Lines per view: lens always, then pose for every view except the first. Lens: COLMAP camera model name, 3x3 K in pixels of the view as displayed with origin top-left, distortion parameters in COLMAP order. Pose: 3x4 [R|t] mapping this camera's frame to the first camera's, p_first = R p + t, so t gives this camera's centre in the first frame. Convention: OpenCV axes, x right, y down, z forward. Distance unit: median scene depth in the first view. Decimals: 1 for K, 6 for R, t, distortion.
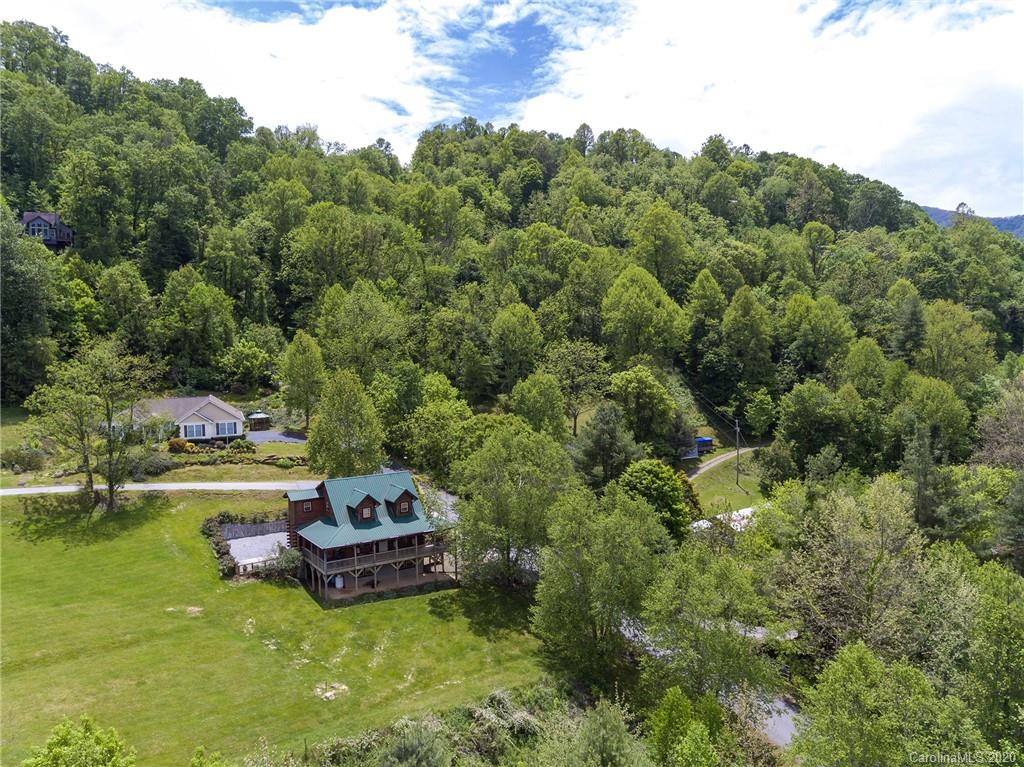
lens RADIAL K [[706.9, 0, 505.3], [0, 706.9, 391.0], [0, 0, 1]] dist [-0.031567, 0.021811]
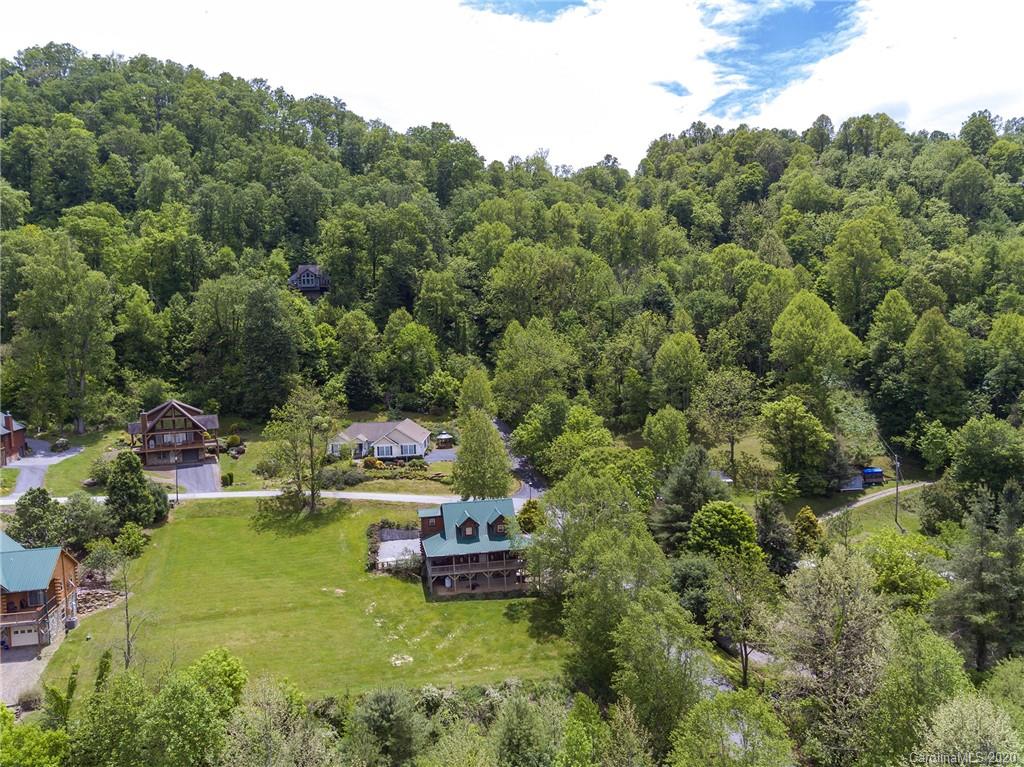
lens RADIAL K [[720.5, 0, 502.9], [0, 720.5, 391.0], [0, 0, 1]] dist [-0.041529, 0.016693]
pose [[0.927082, 0.010497, -0.374711, 0.240633], [-0.006028, 0.999896, 0.013095, -0.068865], [0.374810, -0.009881, 0.927049, -0.129977]]
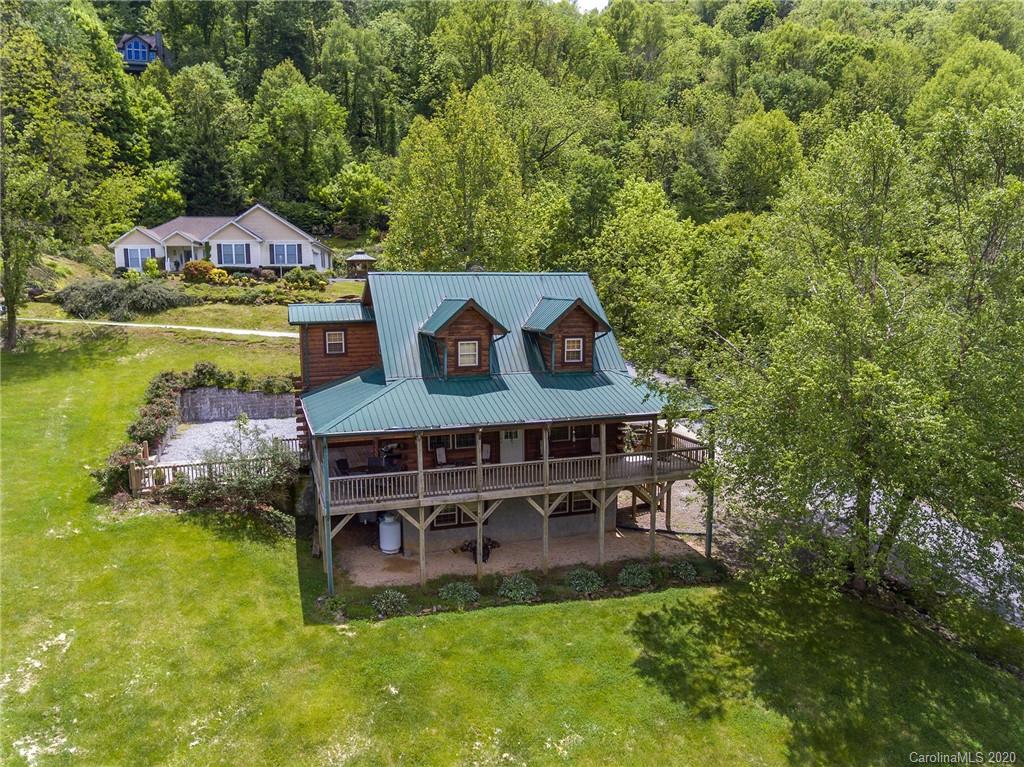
lens RADIAL K [[706.9, 0, 506.0], [0, 706.9, 386.4], [0, 0, 1]] dist [-0.031567, 0.021811]
pose [[0.968189, 0.047874, -0.245598, -0.060830], [-0.028387, 0.996205, 0.082282, 0.109855], [0.248605, -0.072693, 0.965873, 0.452300]]
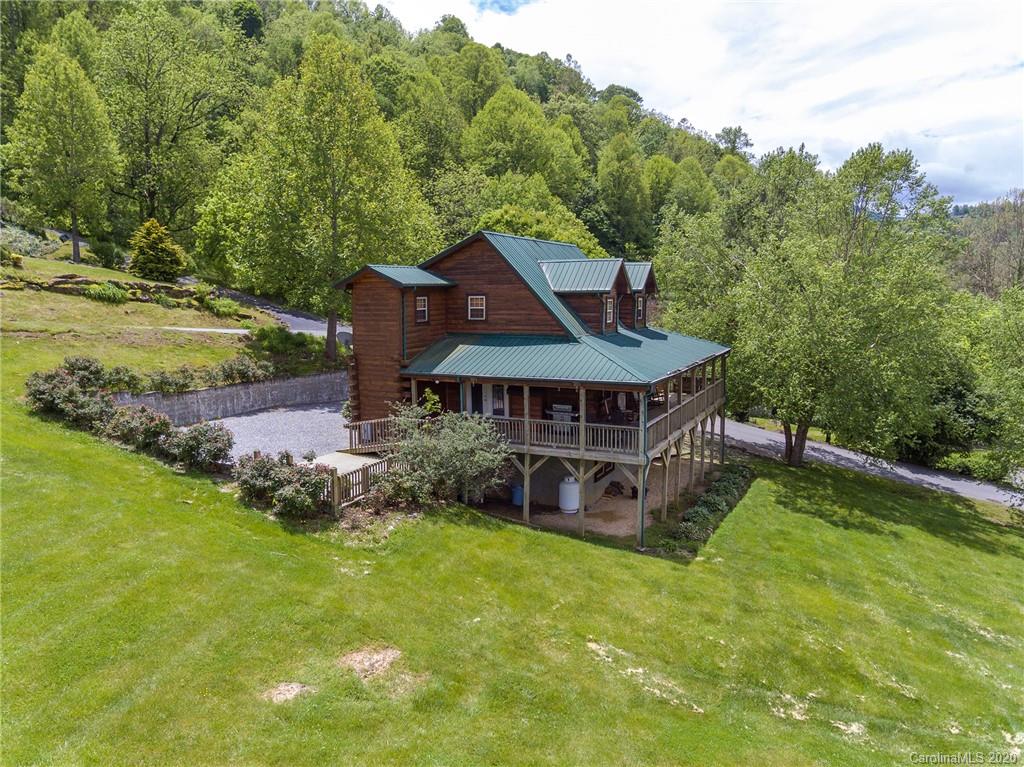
lens RADIAL K [[706.9, 0, 508.1], [0, 706.9, 383.7], [0, 0, 1]] dist [-0.031567, 0.021811]
pose [[0.864972, -0.051053, 0.499217, -0.304169], [0.018943, 0.997424, 0.069182, 0.127550], [-0.501463, -0.050384, 0.863711, 0.478065]]
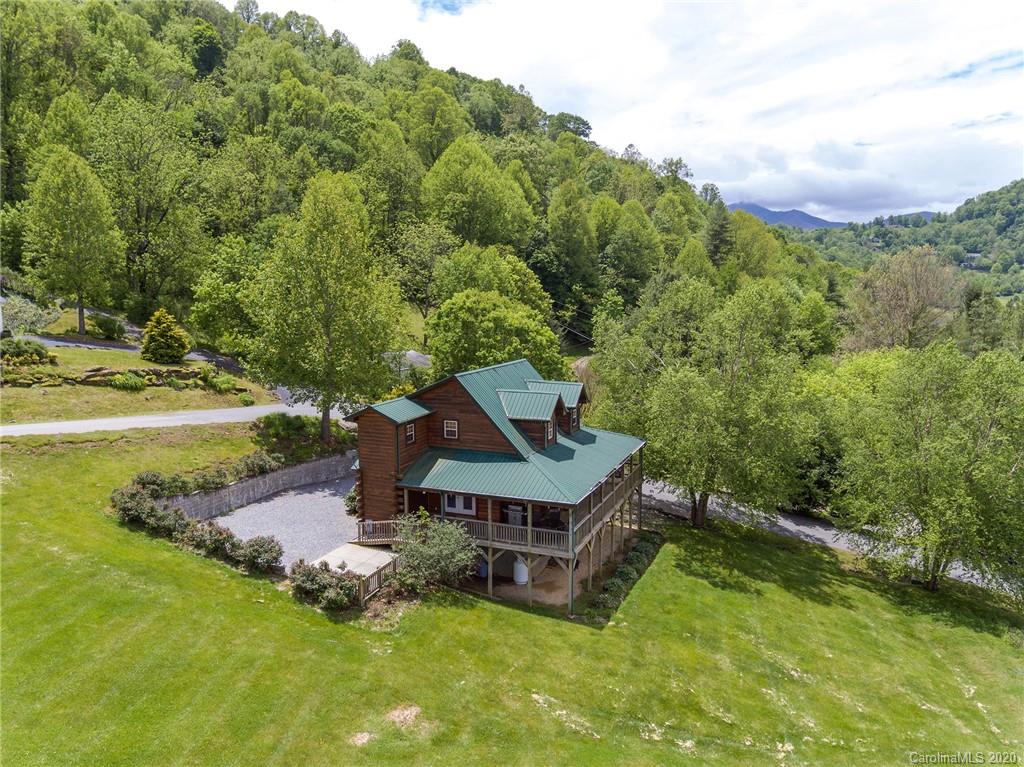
lens RADIAL K [[706.9, 0, 509.6], [0, 706.9, 380.0], [0, 0, 1]] dist [-0.031567, 0.021811]
pose [[0.828716, -0.050693, 0.557369, -0.352215], [0.018068, 0.997794, 0.063886, 0.070541], [-0.559378, -0.042873, 0.827803, 0.406456]]
